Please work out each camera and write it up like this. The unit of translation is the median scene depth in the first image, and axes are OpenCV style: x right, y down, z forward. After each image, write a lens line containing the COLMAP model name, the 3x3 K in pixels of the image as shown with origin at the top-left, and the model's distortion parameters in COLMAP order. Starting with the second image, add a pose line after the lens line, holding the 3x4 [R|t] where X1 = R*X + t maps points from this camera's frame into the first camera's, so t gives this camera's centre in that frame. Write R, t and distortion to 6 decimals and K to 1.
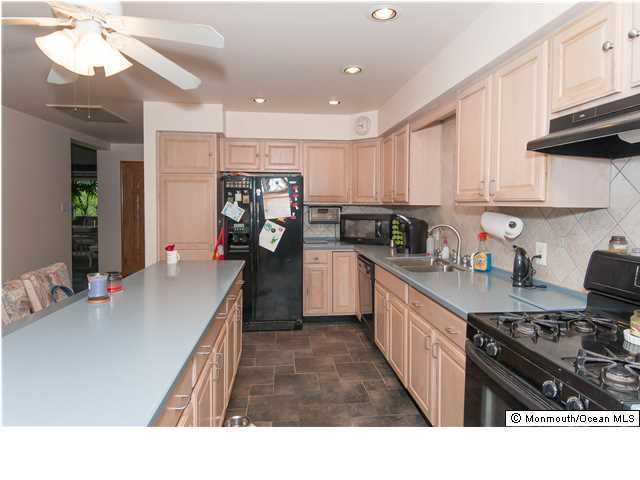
lens RADIAL K [[377.4, 0, 323.8], [0, 377.4, 220.5], [0, 0, 1]] dist [-0.000844, 0.000215]
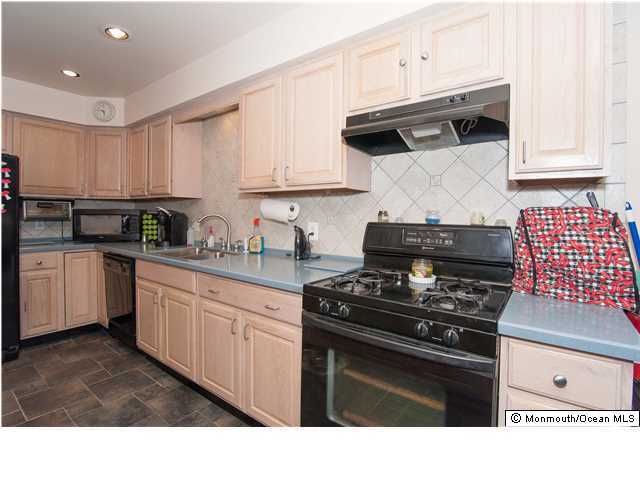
lens RADIAL K [[308.3, 0, 310.2], [0, 308.3, 216.4], [0, 0, 1]] dist [-0.012728, -0.000302]
pose [[0.707620, -0.009014, 0.706536, -0.084542], [0.025741, 0.999584, -0.013028, 0.029307], [-0.706124, 0.027406, 0.707557, 0.163870]]
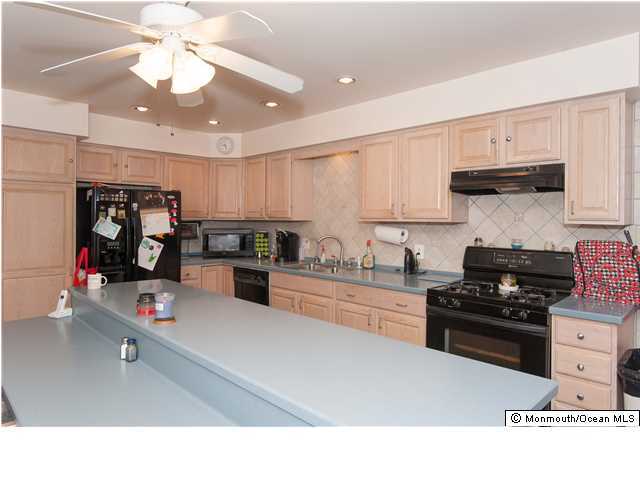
lens RADIAL K [[377.4, 0, 323.8], [0, 377.4, 220.5], [0, 0, 1]] dist [-0.000844, 0.000215]
pose [[0.795822, -0.002351, 0.605526, -0.393076], [0.024826, 0.999278, -0.028748, -0.003809], [-0.605022, 0.037911, 0.795306, -0.006051]]
